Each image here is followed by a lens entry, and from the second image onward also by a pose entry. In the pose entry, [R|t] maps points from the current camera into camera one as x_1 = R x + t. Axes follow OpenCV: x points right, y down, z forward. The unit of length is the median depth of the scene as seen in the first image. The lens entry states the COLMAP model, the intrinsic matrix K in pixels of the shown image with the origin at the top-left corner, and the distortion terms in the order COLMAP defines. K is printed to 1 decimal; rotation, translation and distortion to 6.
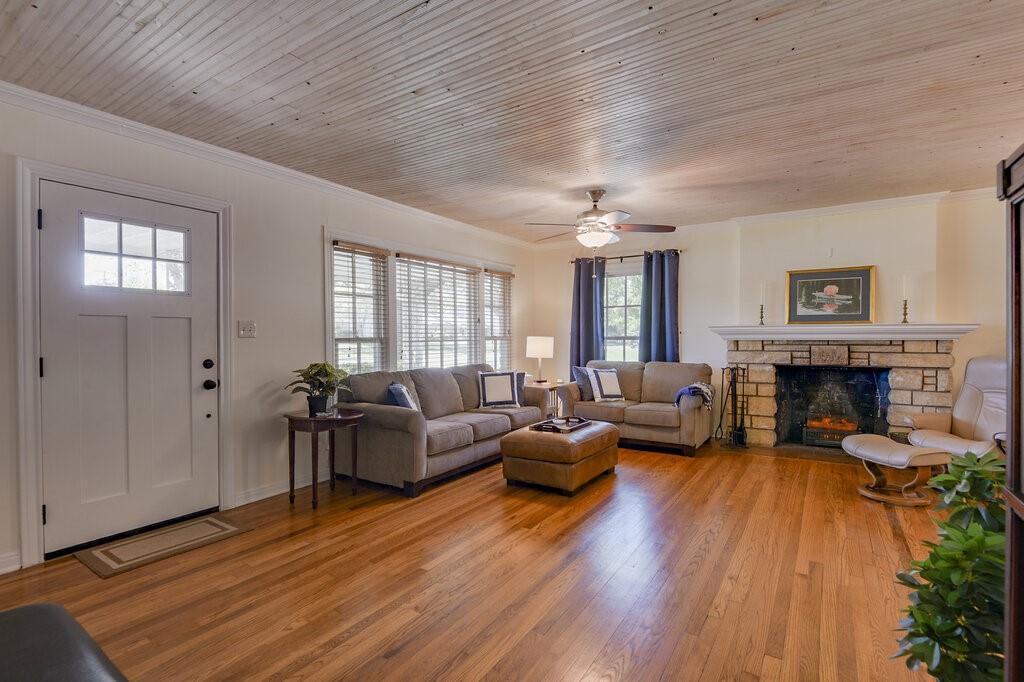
lens RADIAL K [[490.6, 0, 512.5], [0, 490.6, 346.7], [0, 0, 1]] dist [0.003248, -0.000817]
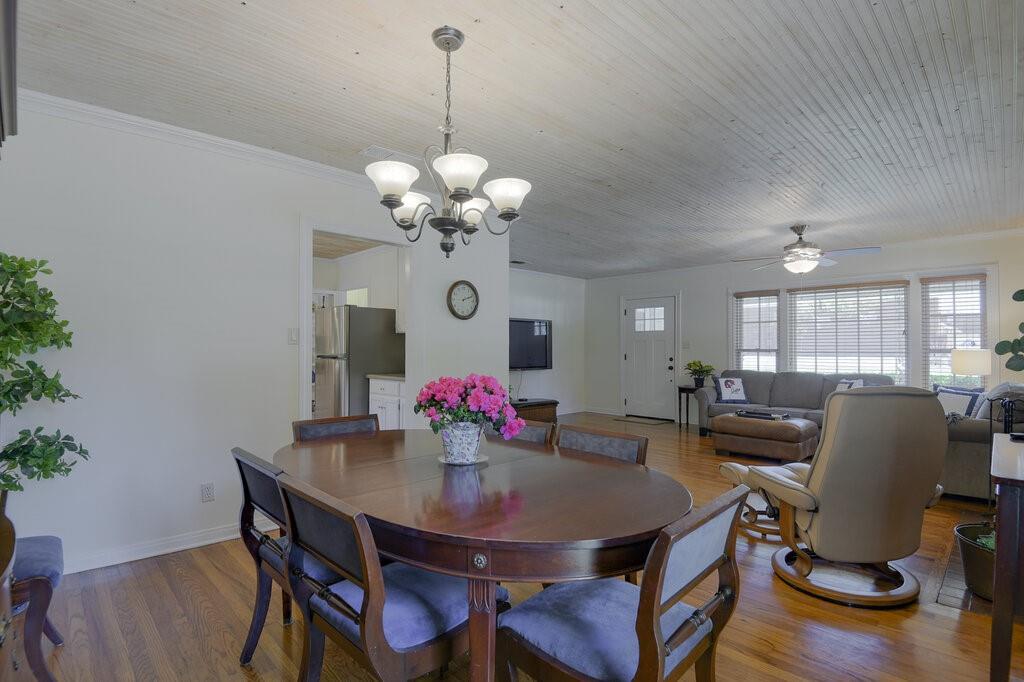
lens RADIAL K [[496.9, 0, 512.0], [0, 496.9, 341.0], [0, 0, 1]] dist [-0.001723, -0.029469]
pose [[-0.215224, -0.007024, -0.976539, 1.451770], [-0.020671, 0.999783, -0.002636, -0.024366], [0.976346, 0.019619, -0.215323, 0.578222]]
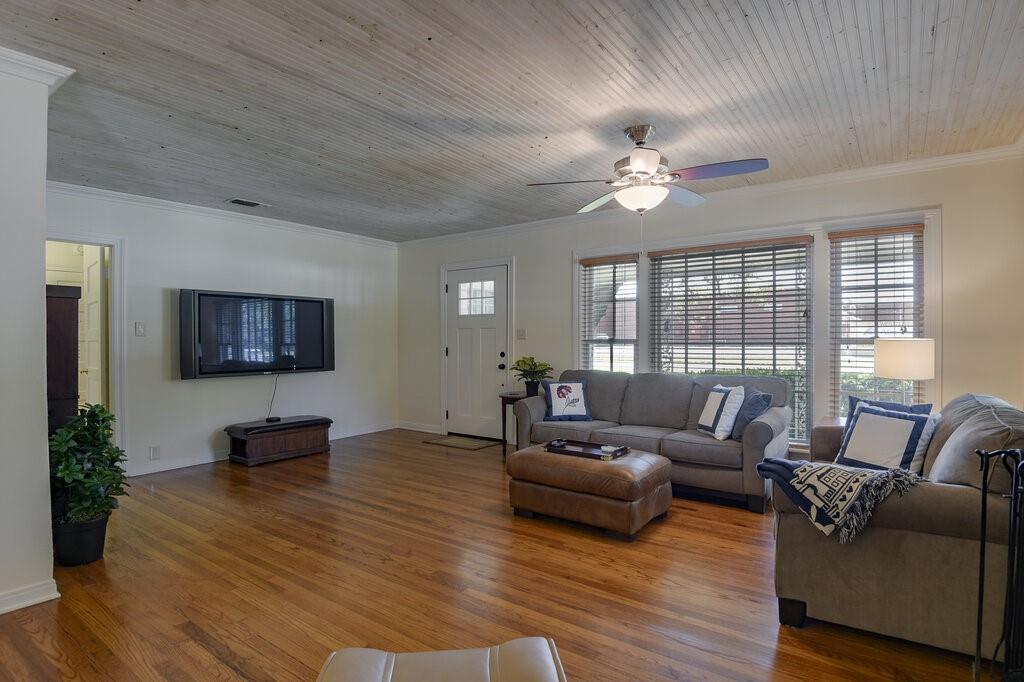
lens RADIAL K [[528.2, 0, 507.9], [0, 528.2, 342.1], [0, 0, 1]] dist [0.016289, -0.042602]
pose [[-0.059342, 0.012084, -0.998165, 0.907036], [-0.017273, 0.999765, 0.013130, -0.024683], [0.998088, 0.018020, -0.059119, 0.853635]]
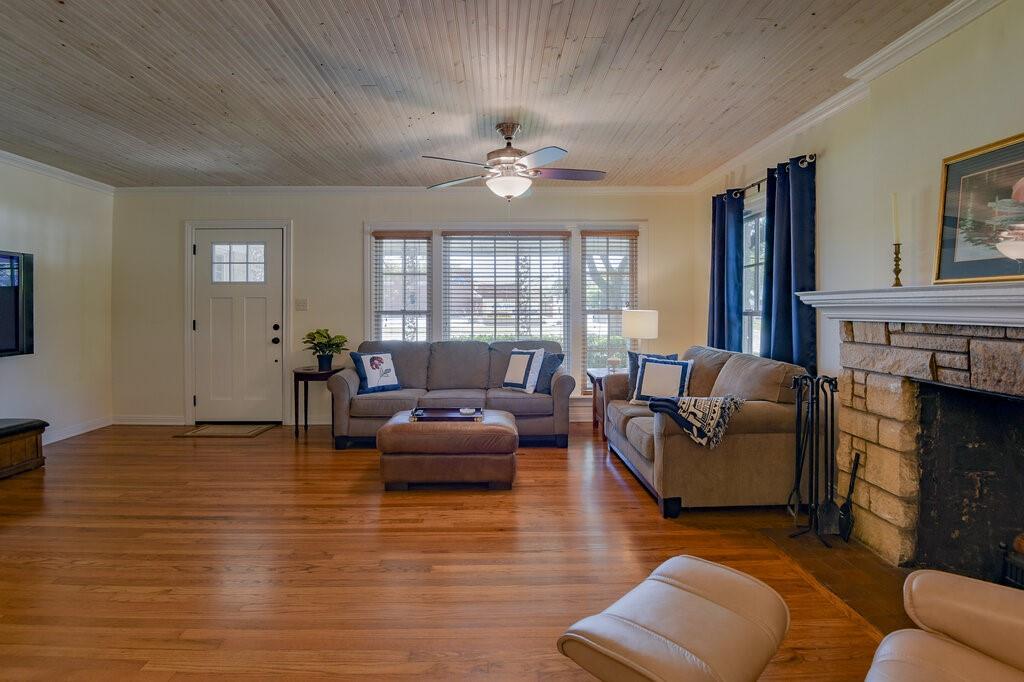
lens RADIAL K [[500.4, 0, 507.5], [0, 500.4, 311.8], [0, 0, 1]] dist [-0.032856, -0.000709]
pose [[0.563447, 0.008944, -0.826104, 0.813313], [-0.019459, 0.999808, -0.002448, -0.017827], [0.825923, 0.017454, 0.563513, 0.547360]]
